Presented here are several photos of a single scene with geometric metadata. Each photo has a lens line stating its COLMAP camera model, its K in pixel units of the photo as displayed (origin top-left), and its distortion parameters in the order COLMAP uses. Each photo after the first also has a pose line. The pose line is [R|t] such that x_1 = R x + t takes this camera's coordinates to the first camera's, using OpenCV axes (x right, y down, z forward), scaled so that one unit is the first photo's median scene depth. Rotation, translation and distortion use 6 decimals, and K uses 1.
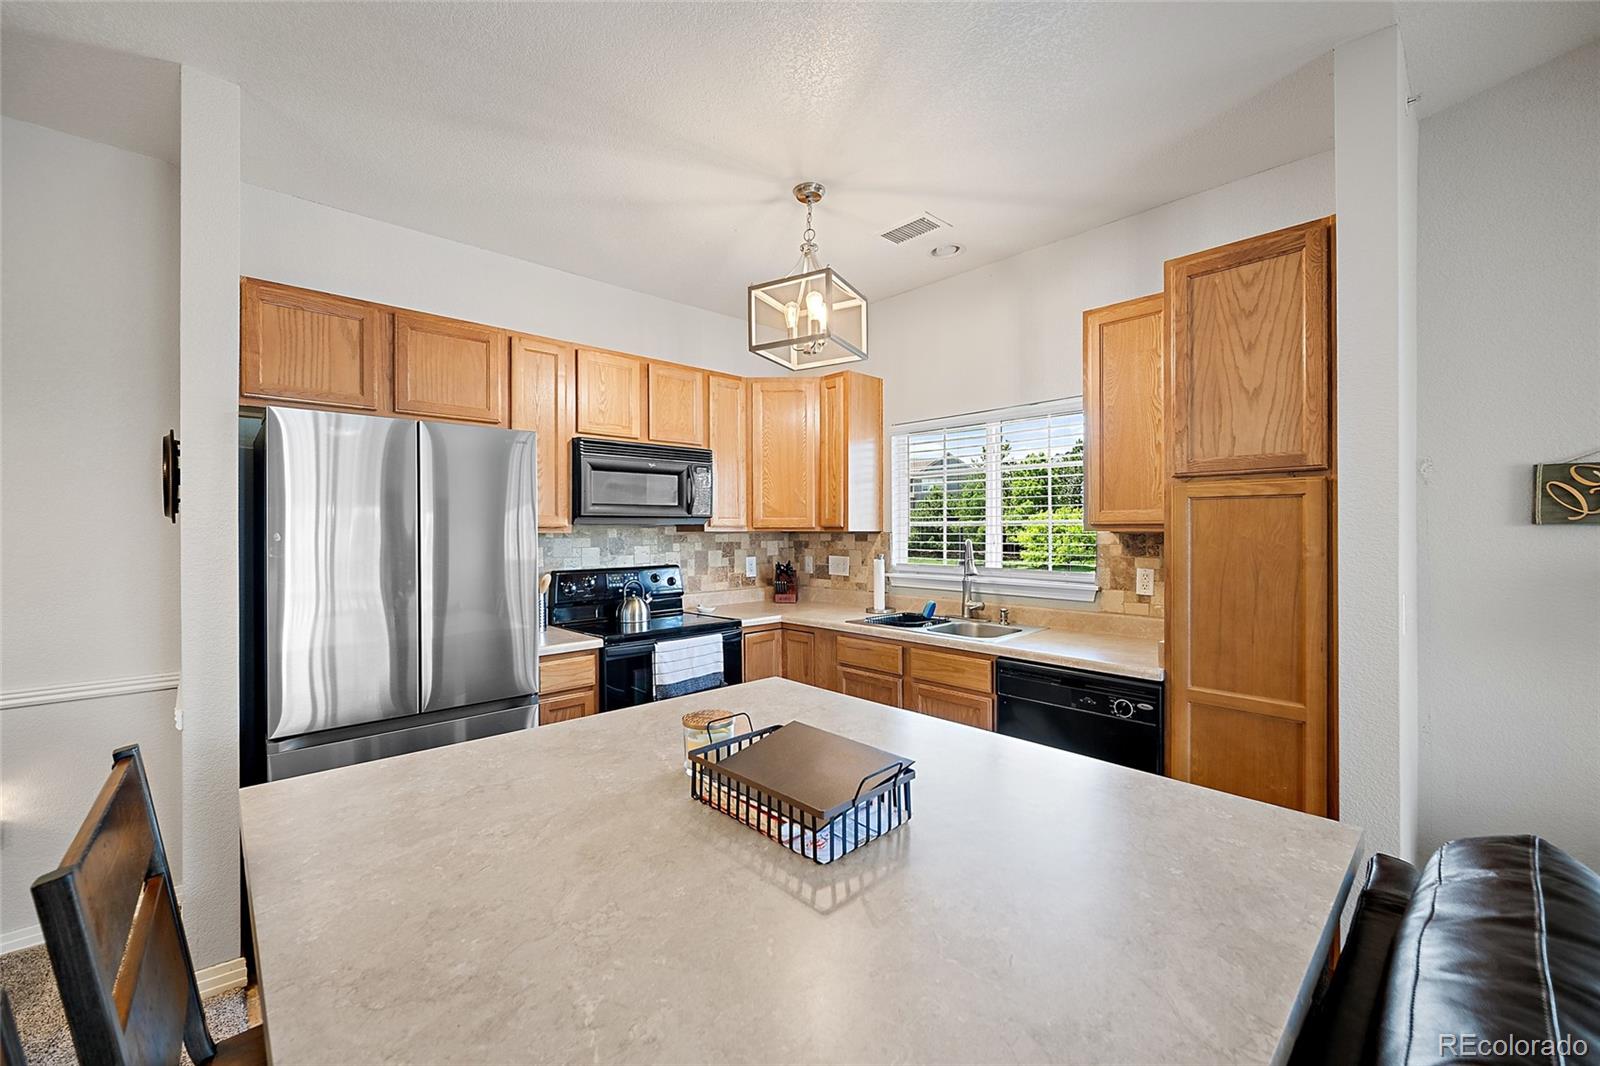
lens RADIAL K [[638.1, 0, 800.0], [0, 638.1, 533.0], [0, 0, 1]] dist [-0.001649, -0.000151]
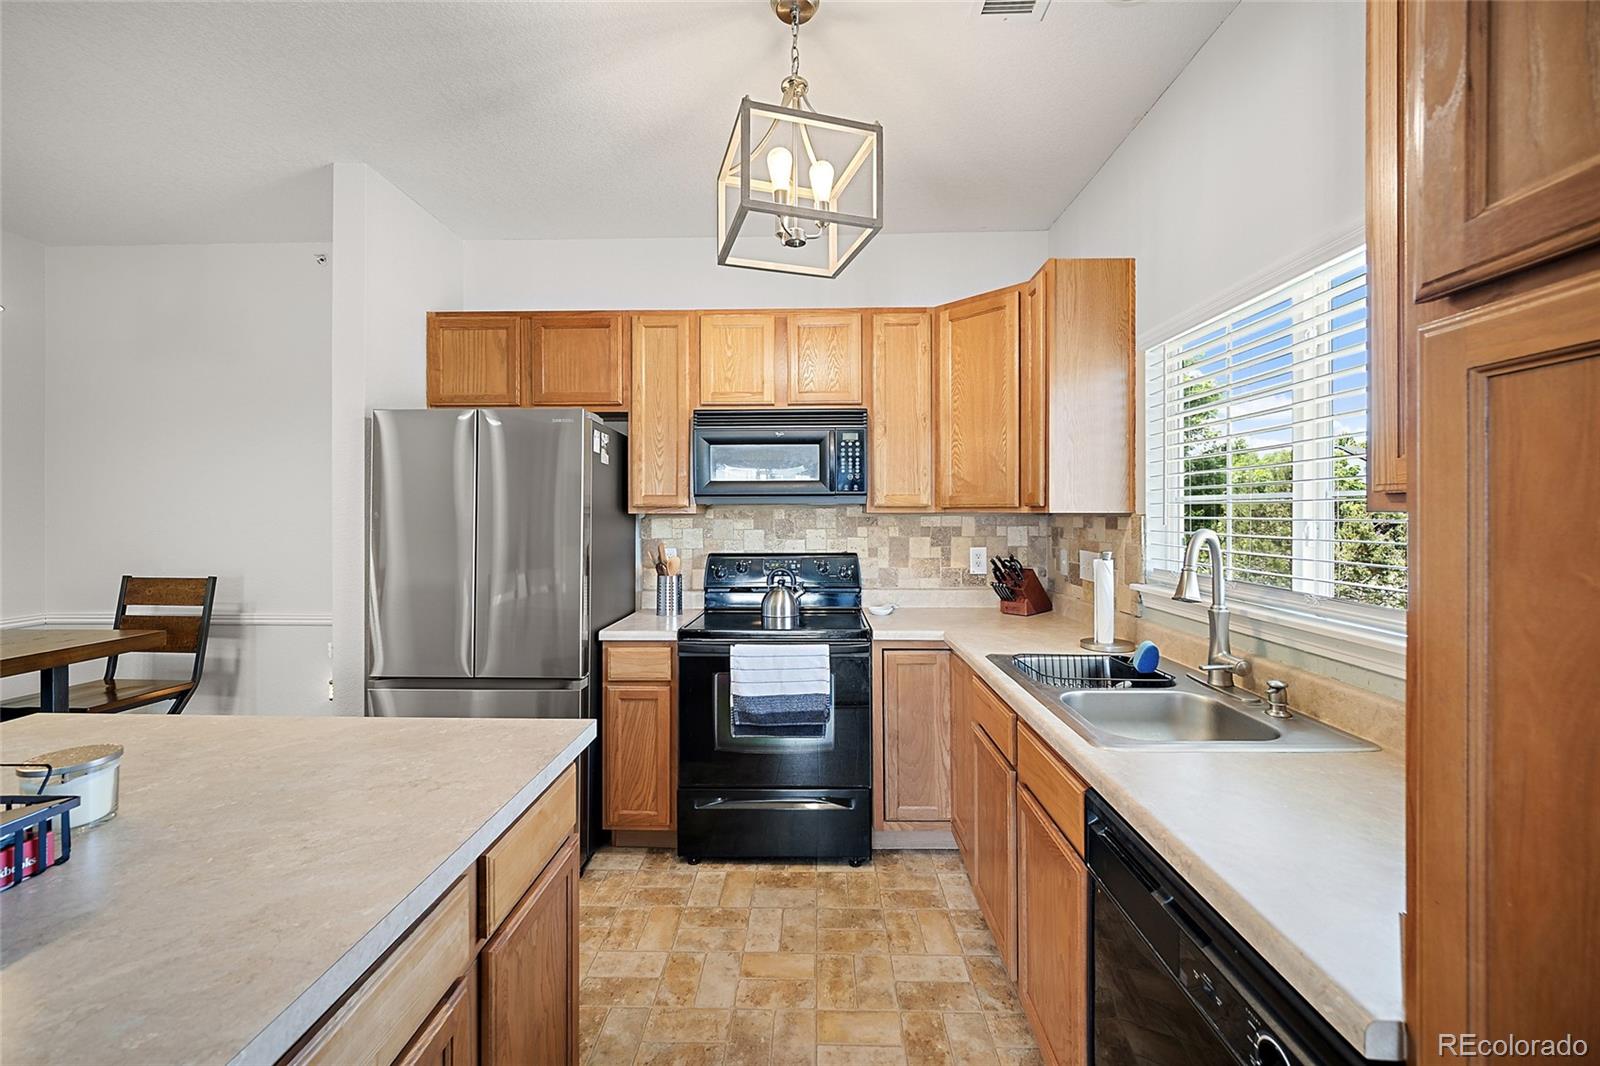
lens RADIAL K [[637.1, 0, 799.9], [0, 637.1, 511.6], [0, 0, 1]] dist [-0.002007, -0.000241]
pose [[0.712844, 0.000837, -0.701322, 0.436227], [-0.006072, 0.999969, -0.004978, 0.001323], [0.701296, 0.007807, 0.712827, 0.475838]]
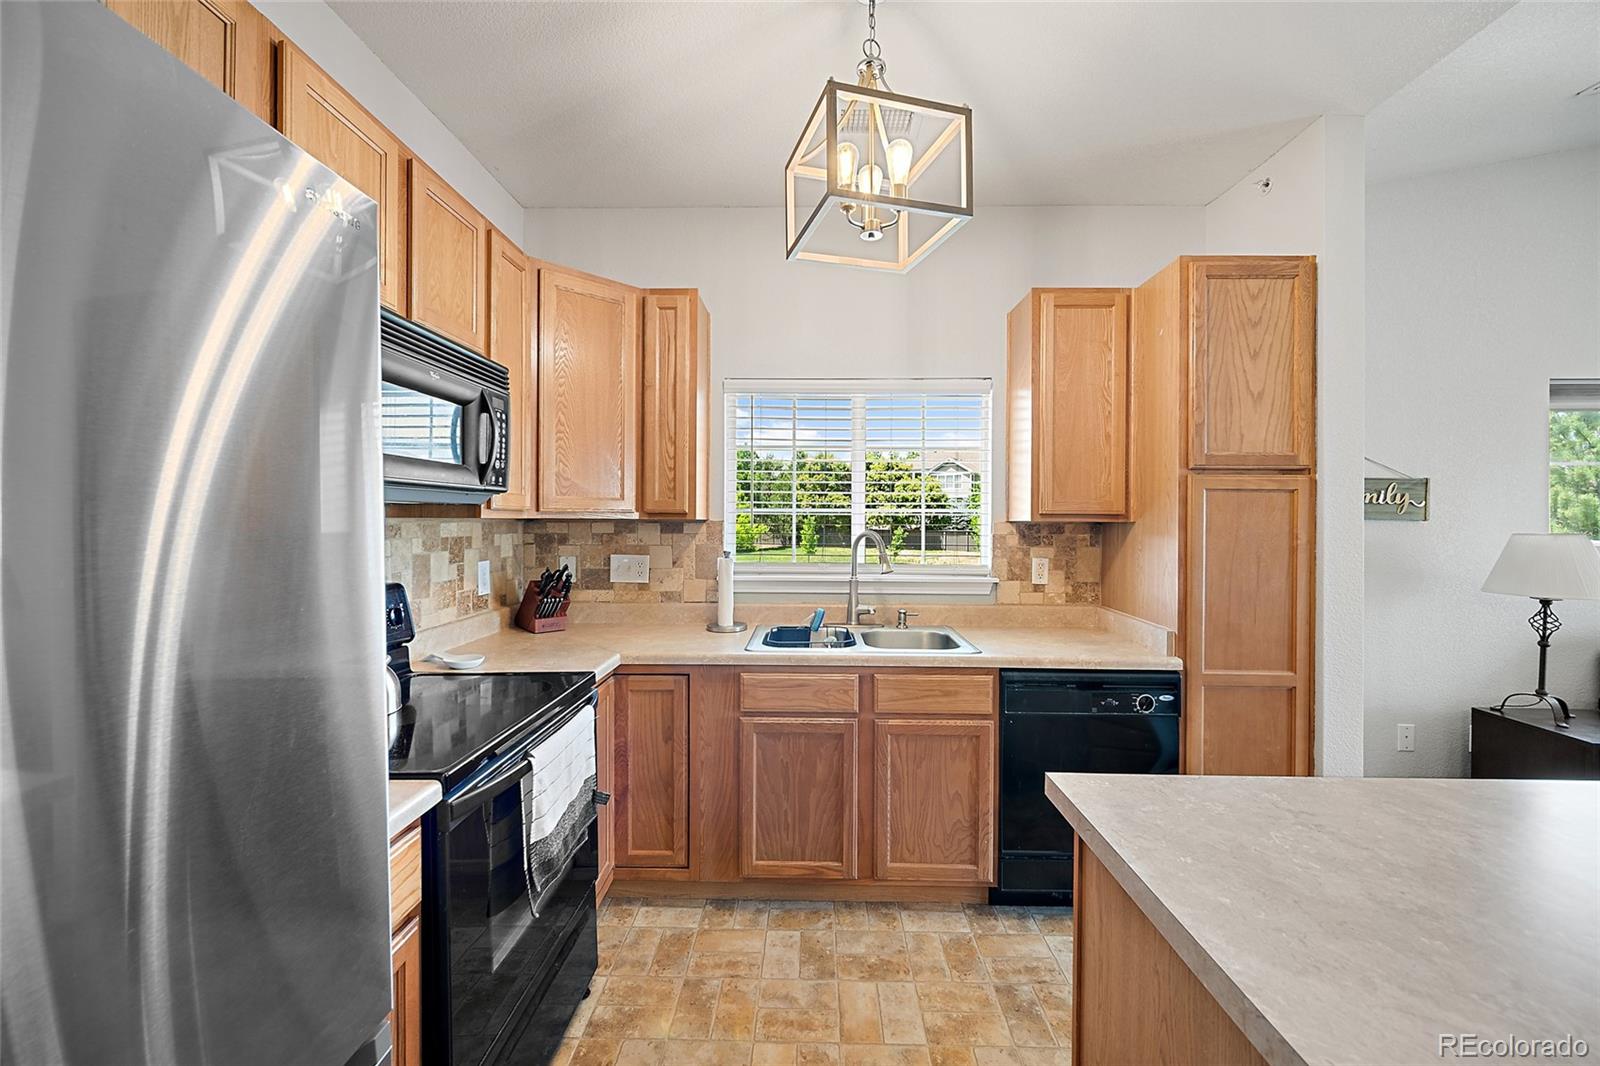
lens RADIAL K [[634.3, 0, 802.7], [0, 634.3, 522.4], [0, 0, 1]] dist [0.000105, 0.000001]
pose [[0.699708, 0.004469, 0.714415, -0.429912], [-0.003269, 0.999990, -0.003054, 0.003097], [-0.714422, -0.000199, 0.699715, 0.546383]]
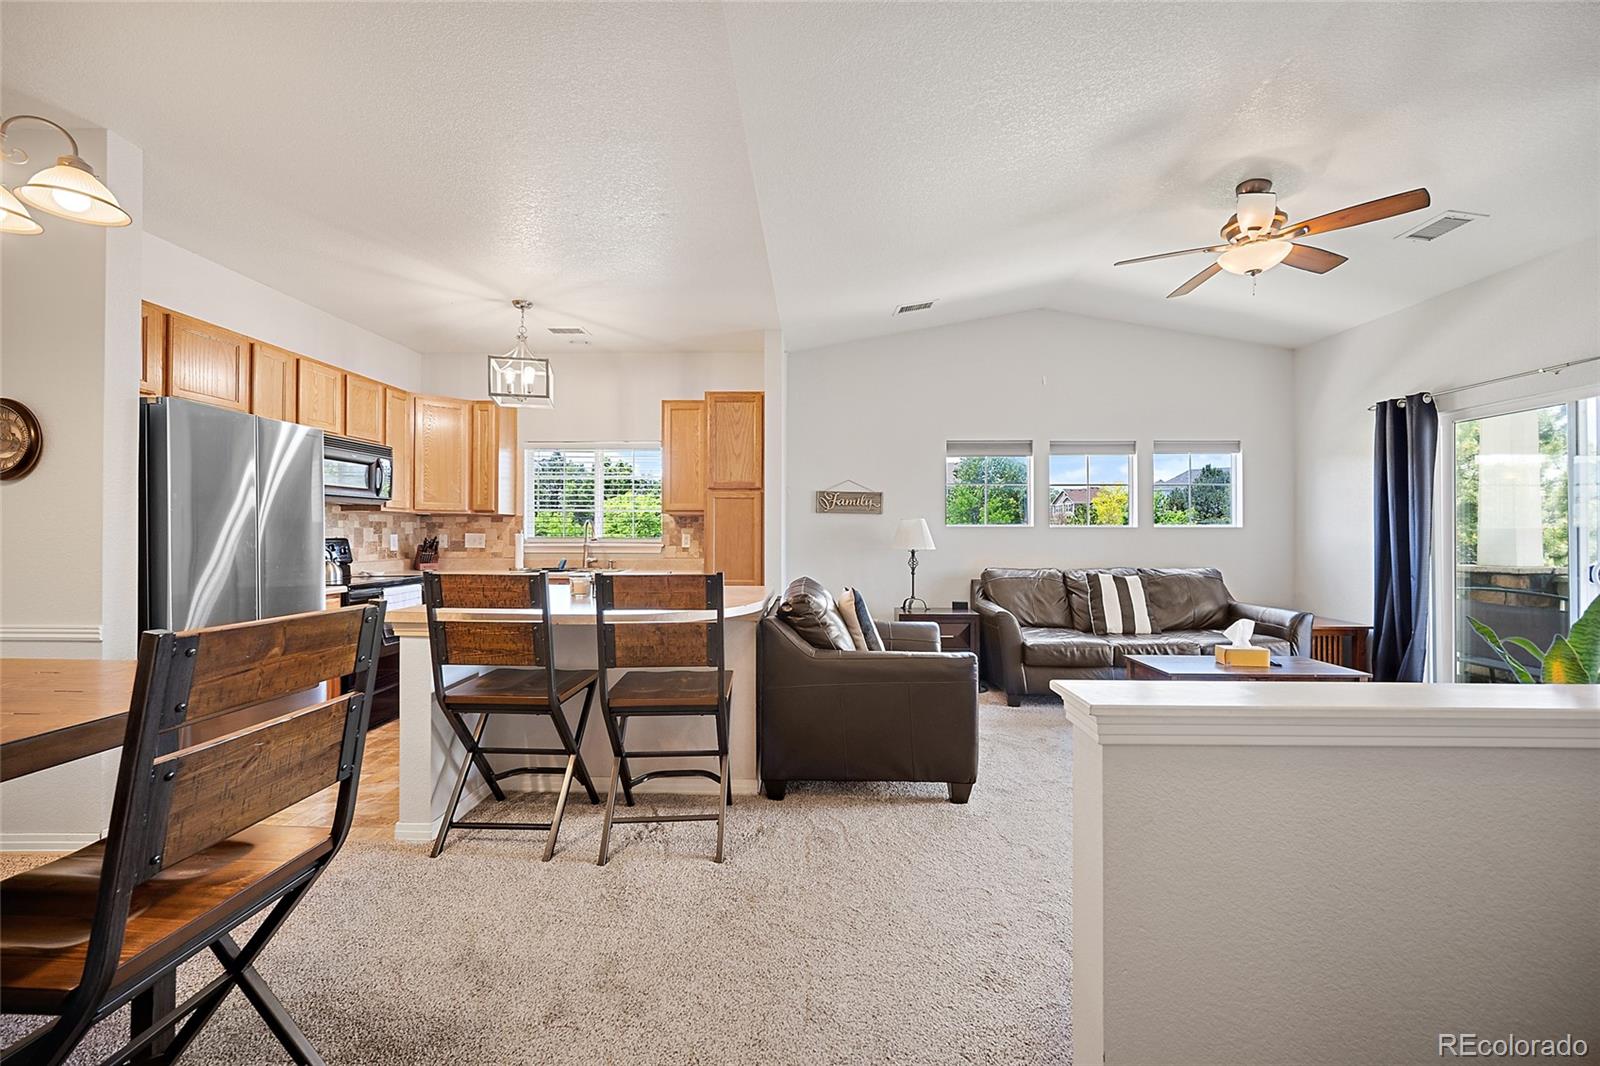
lens RADIAL K [[628.2, 0, 800.0], [0, 628.2, 533.0], [0, 0, 1]] dist [-0.001262, -0.000081]
pose [[0.700808, 0.004744, 0.713334, -0.573238], [0.000402, 0.999975, -0.007045, 0.064154], [-0.713349, 0.005224, 0.700789, -0.584587]]
